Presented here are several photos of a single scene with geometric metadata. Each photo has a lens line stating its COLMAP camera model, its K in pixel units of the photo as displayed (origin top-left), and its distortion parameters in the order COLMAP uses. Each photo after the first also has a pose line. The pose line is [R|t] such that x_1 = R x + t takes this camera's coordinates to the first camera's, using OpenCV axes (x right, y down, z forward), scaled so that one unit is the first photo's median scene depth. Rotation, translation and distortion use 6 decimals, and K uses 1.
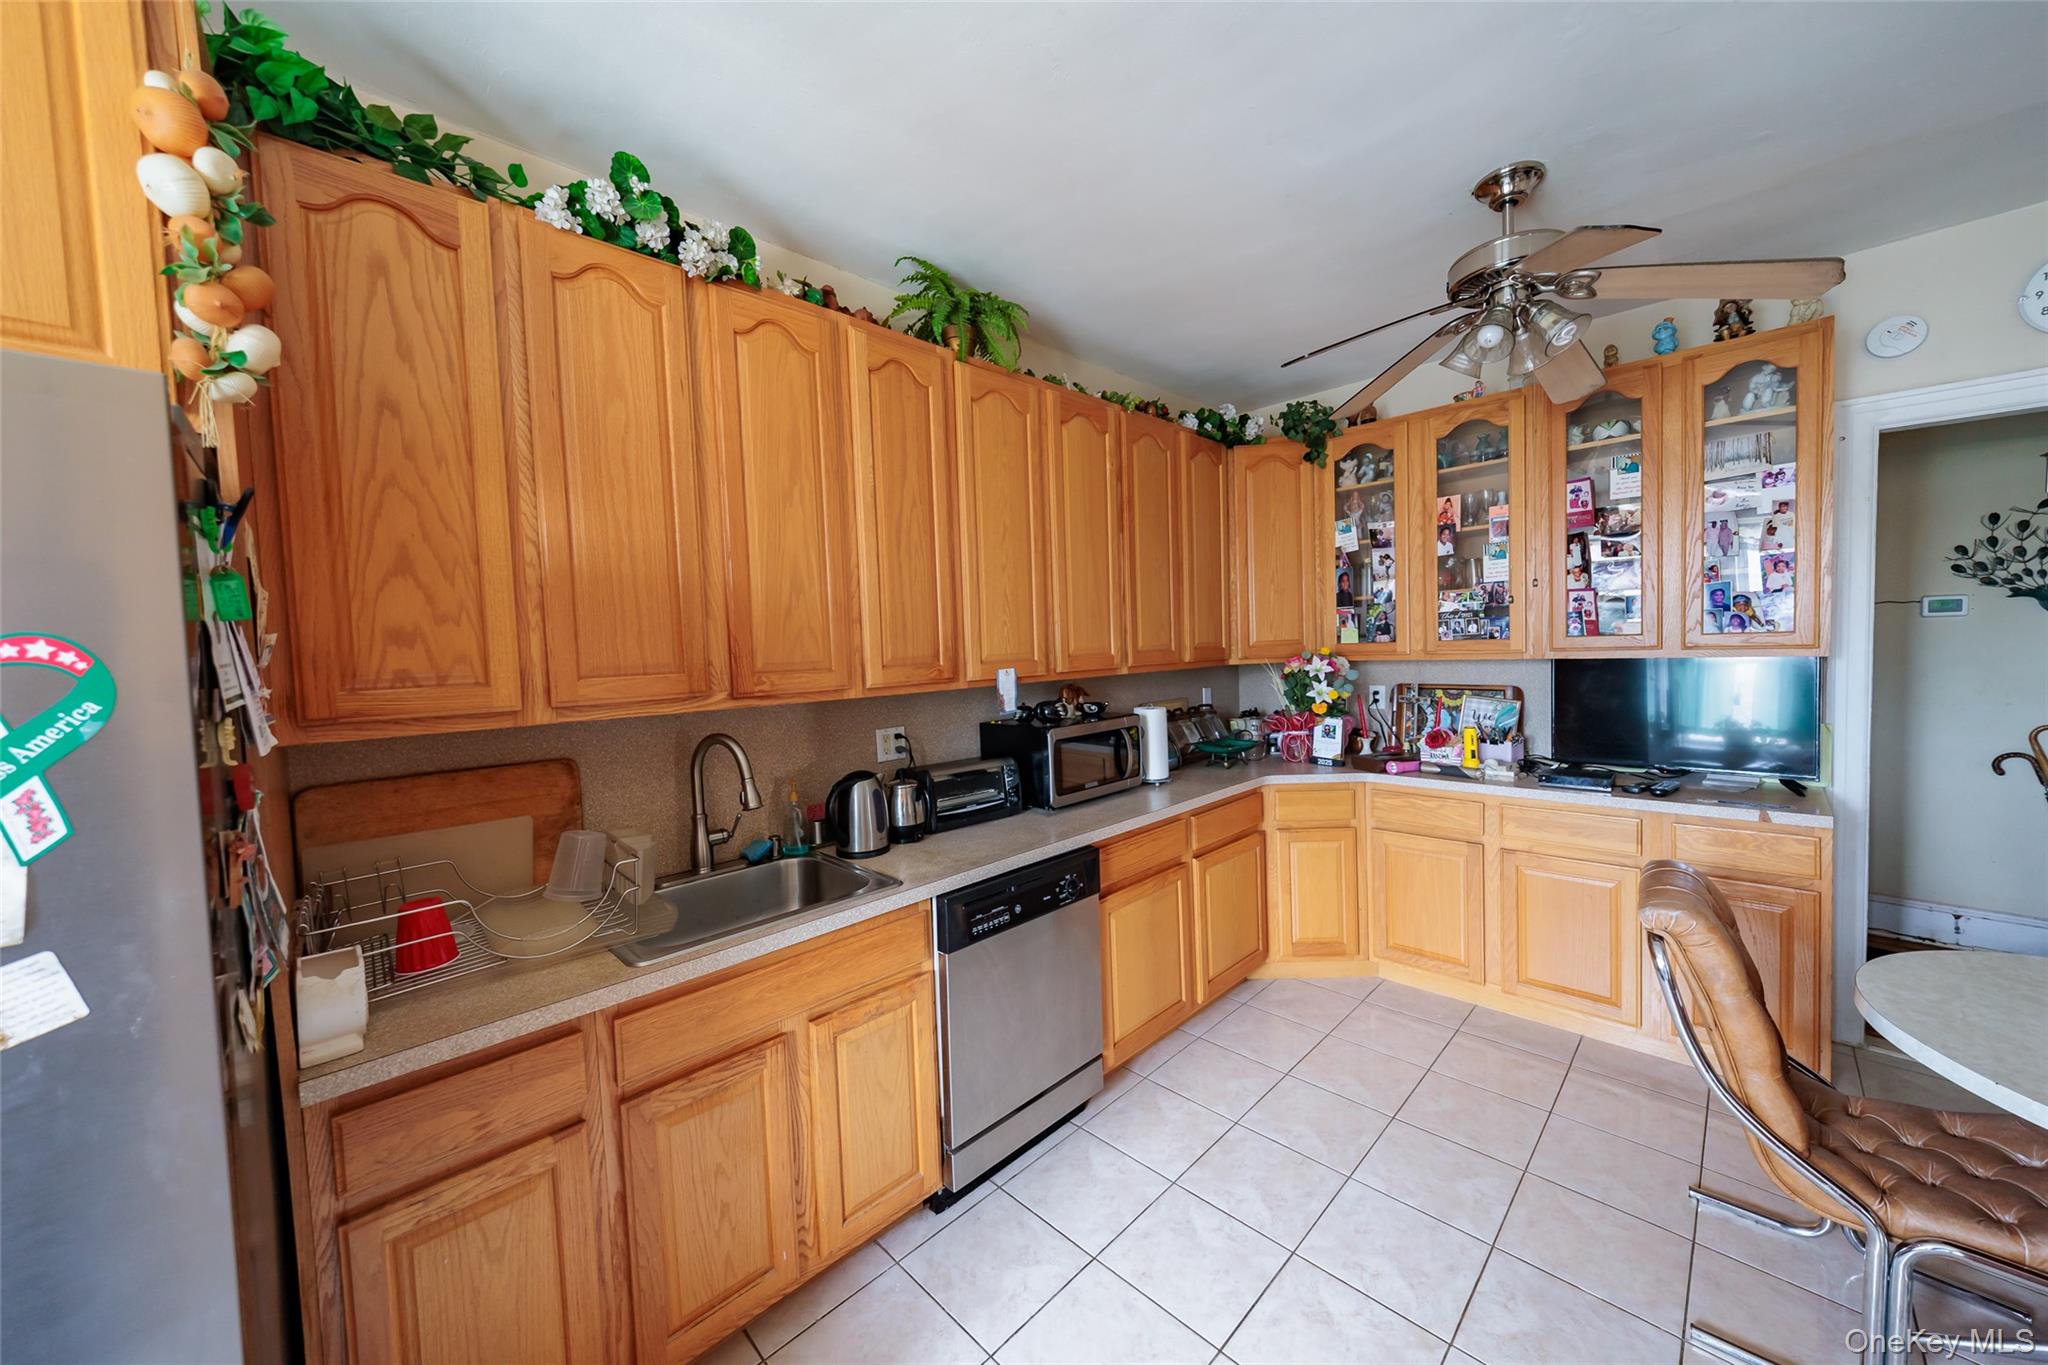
lens RADIAL K [[716.7, 0, 1019.0], [0, 716.7, 678.9], [0, 0, 1]] dist [0.009513, -0.005486]
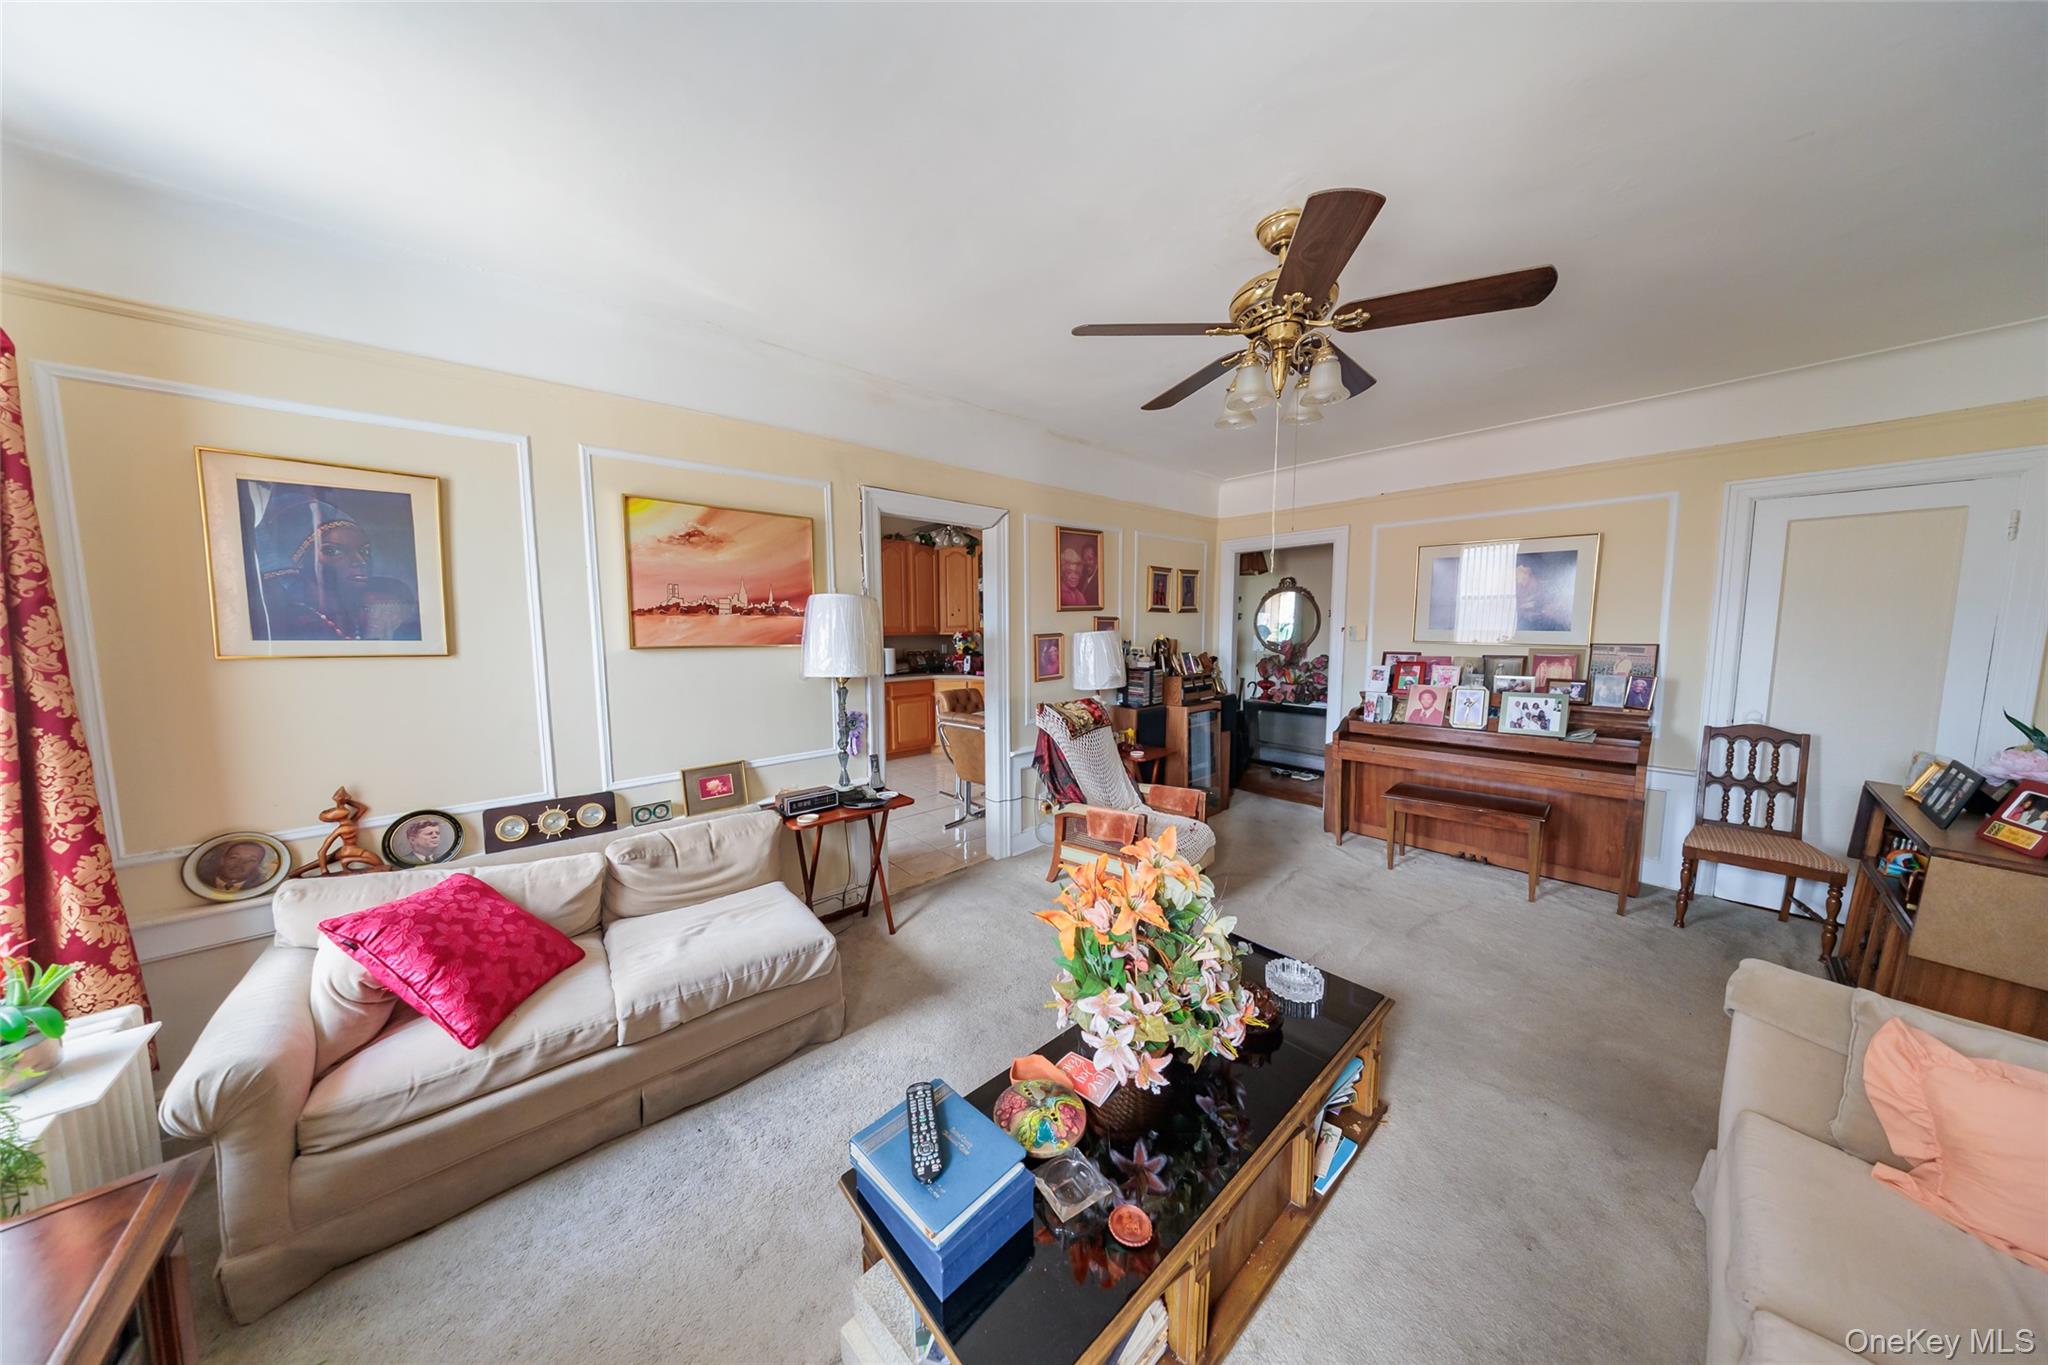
lens RADIAL K [[589.0, 0, 1024.0], [0, 589.0, 682.5], [0, 0, 1]] dist [0.010826, -0.000032]
pose [[0.998345, 0.036215, -0.044664, 0.966927], [-0.033891, 0.998085, 0.051744, 0.043859], [0.046452, -0.050144, 0.997661, -1.475816]]
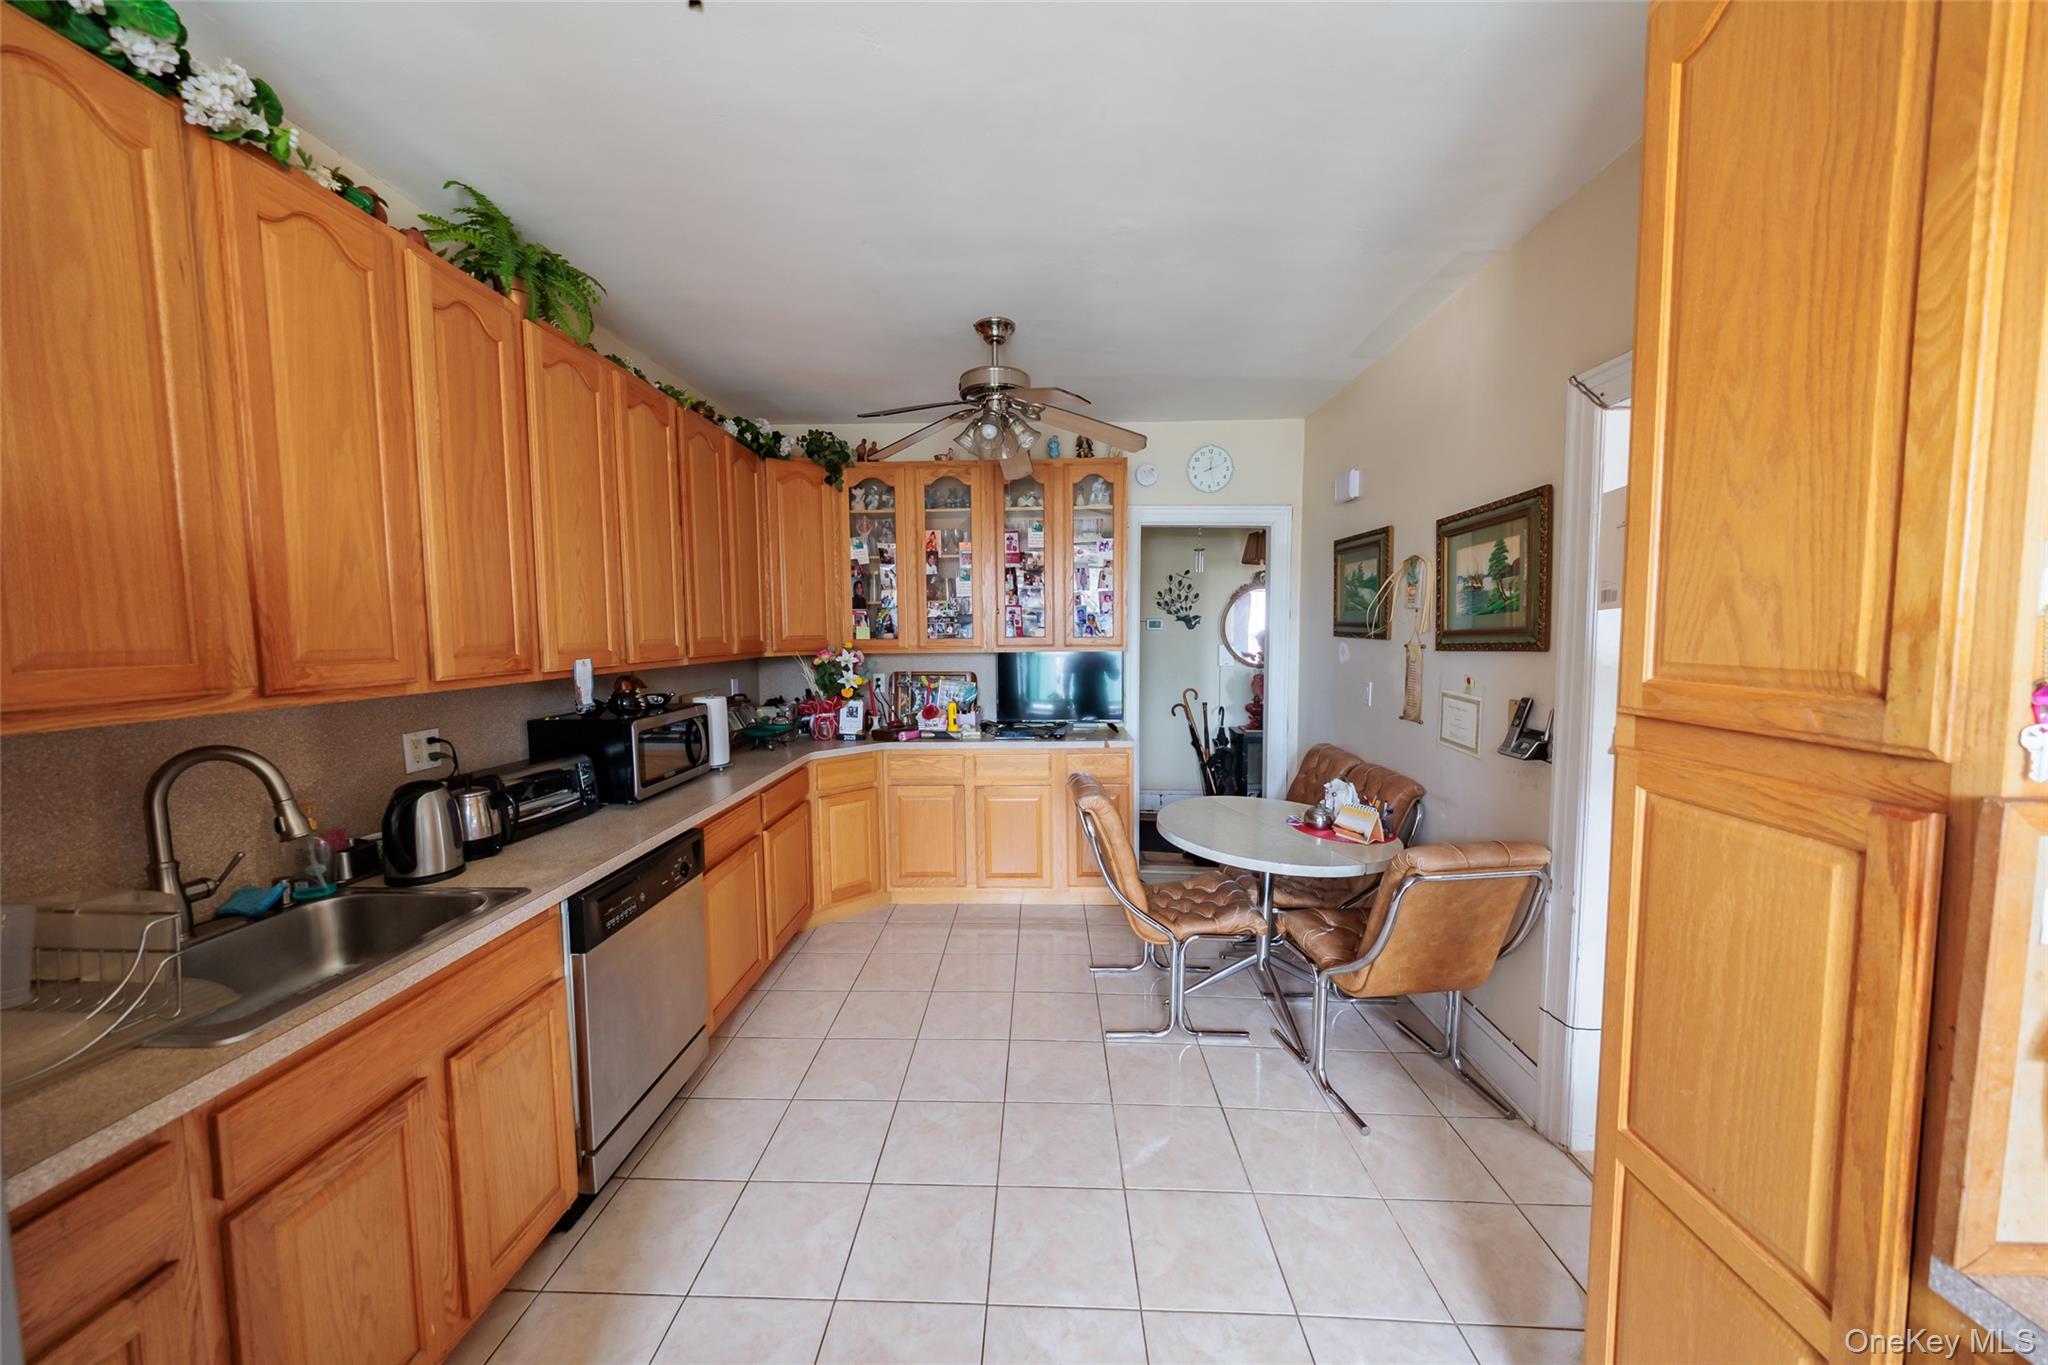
lens RADIAL K [[707.7, 0, 1010.5], [0, 707.7, 682.8], [0, 0, 1]] dist [0.009131, -0.005159]
pose [[0.730047, -0.024285, 0.682965, -0.245043], [0.016269, 0.999703, 0.018156, 0.008706], [-0.683203, -0.002143, 0.730225, -0.067347]]
